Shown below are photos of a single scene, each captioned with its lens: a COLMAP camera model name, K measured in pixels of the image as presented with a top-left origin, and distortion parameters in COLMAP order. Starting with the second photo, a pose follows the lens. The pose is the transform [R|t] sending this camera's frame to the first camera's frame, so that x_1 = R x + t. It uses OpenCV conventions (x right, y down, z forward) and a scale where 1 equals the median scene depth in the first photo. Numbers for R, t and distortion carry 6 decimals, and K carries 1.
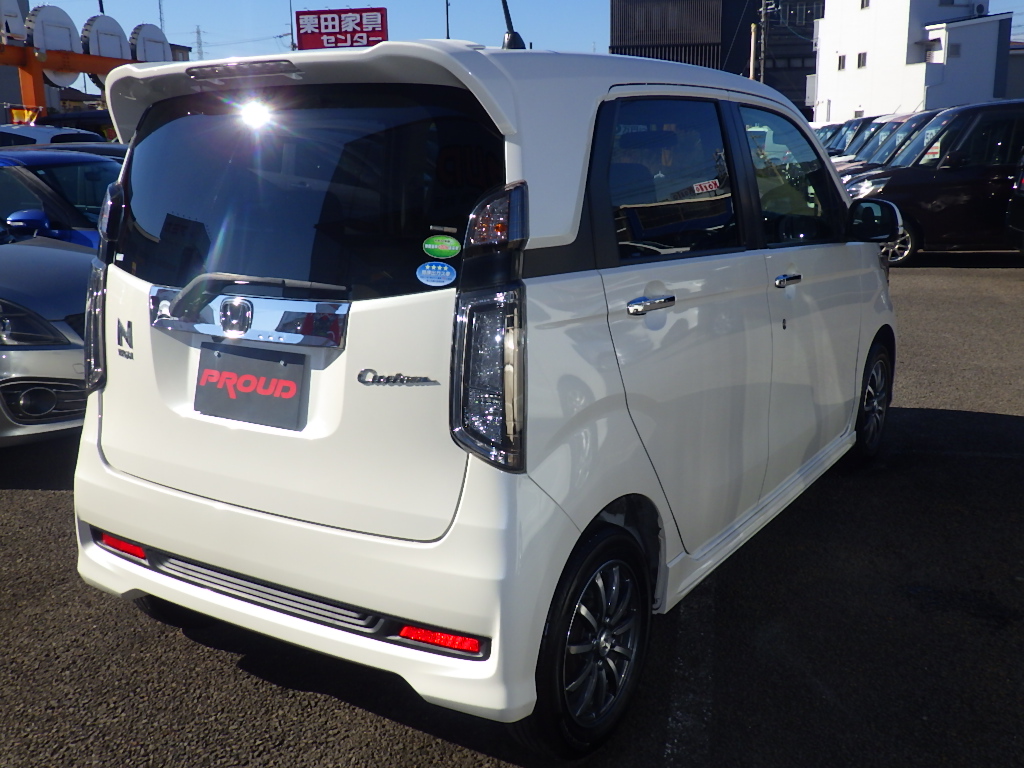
lens RADIAL K [[1002.0, 0, 530.5], [0, 1002.0, 386.8], [0, 0, 1]] dist [0.017904, -0.019664]
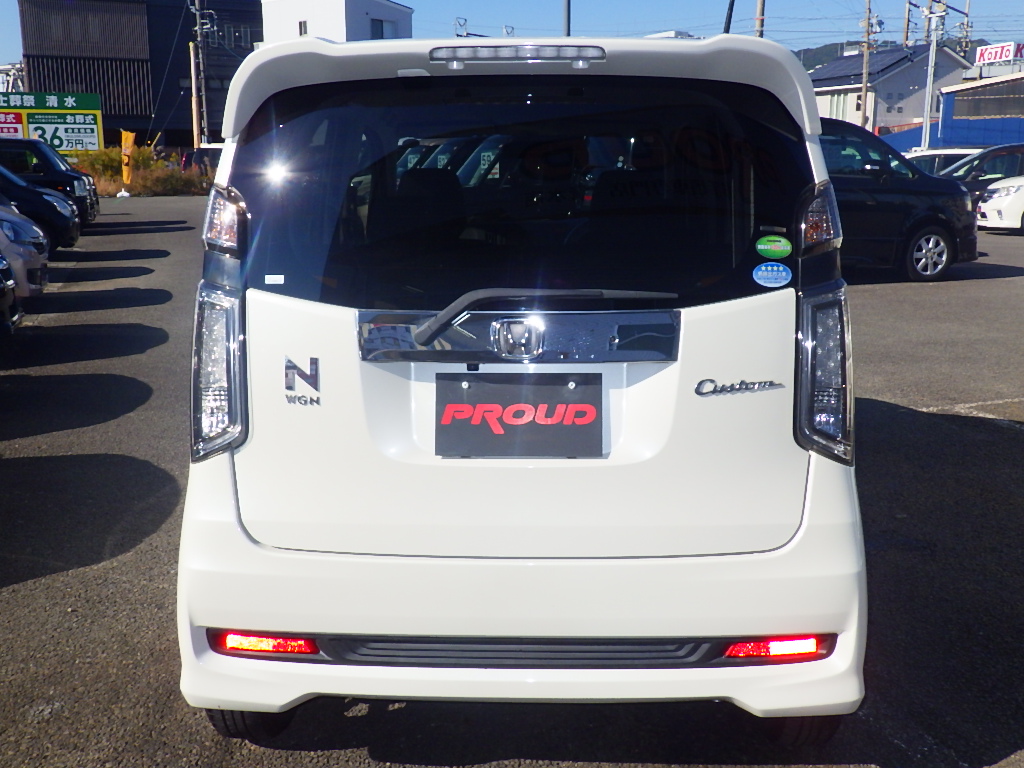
lens RADIAL K [[1002.0, 0, 530.5], [0, 1002.0, 386.8], [0, 0, 1]] dist [0.017904, -0.019664]
pose [[0.864651, -0.096365, 0.493044, -0.731311], [0.106463, 0.994287, 0.007628, -0.033827], [-0.490962, 0.045895, 0.869971, 0.249043]]
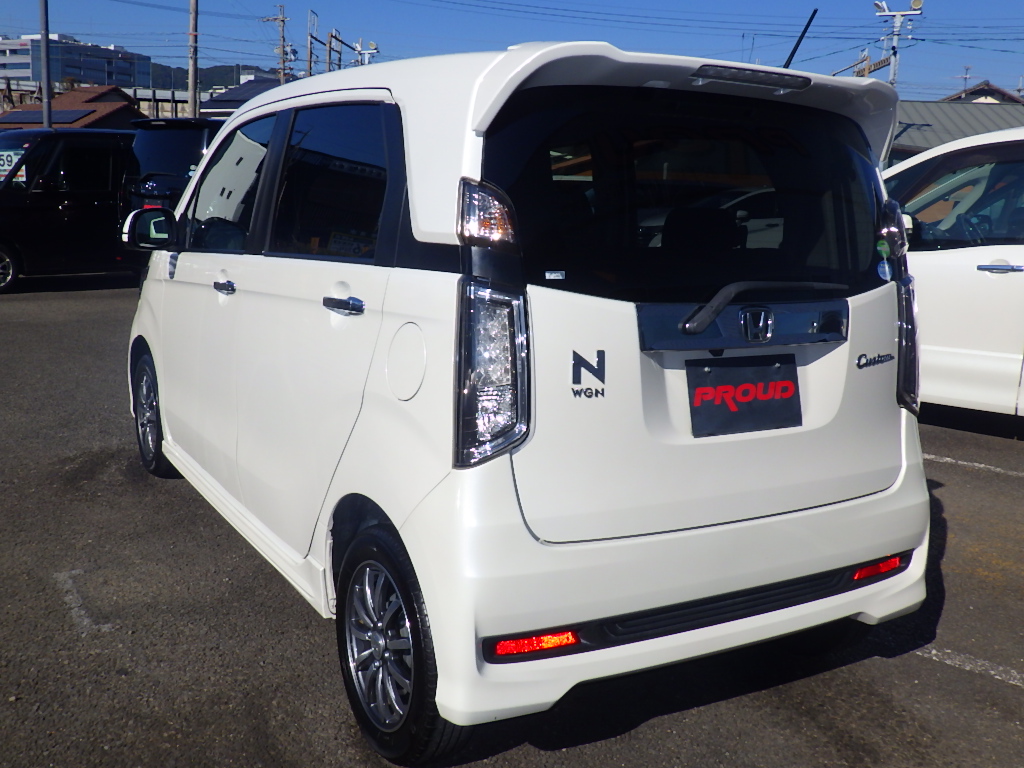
lens RADIAL K [[998.2, 0, 489.5], [0, 998.2, 381.6], [0, 0, 1]] dist [0.008213, 0.008134]
pose [[0.478289, -0.127233, 0.868937, -1.311907], [0.154686, 0.986185, 0.059257, -0.116275], [-0.864472, 0.106070, 0.491363, 0.767222]]
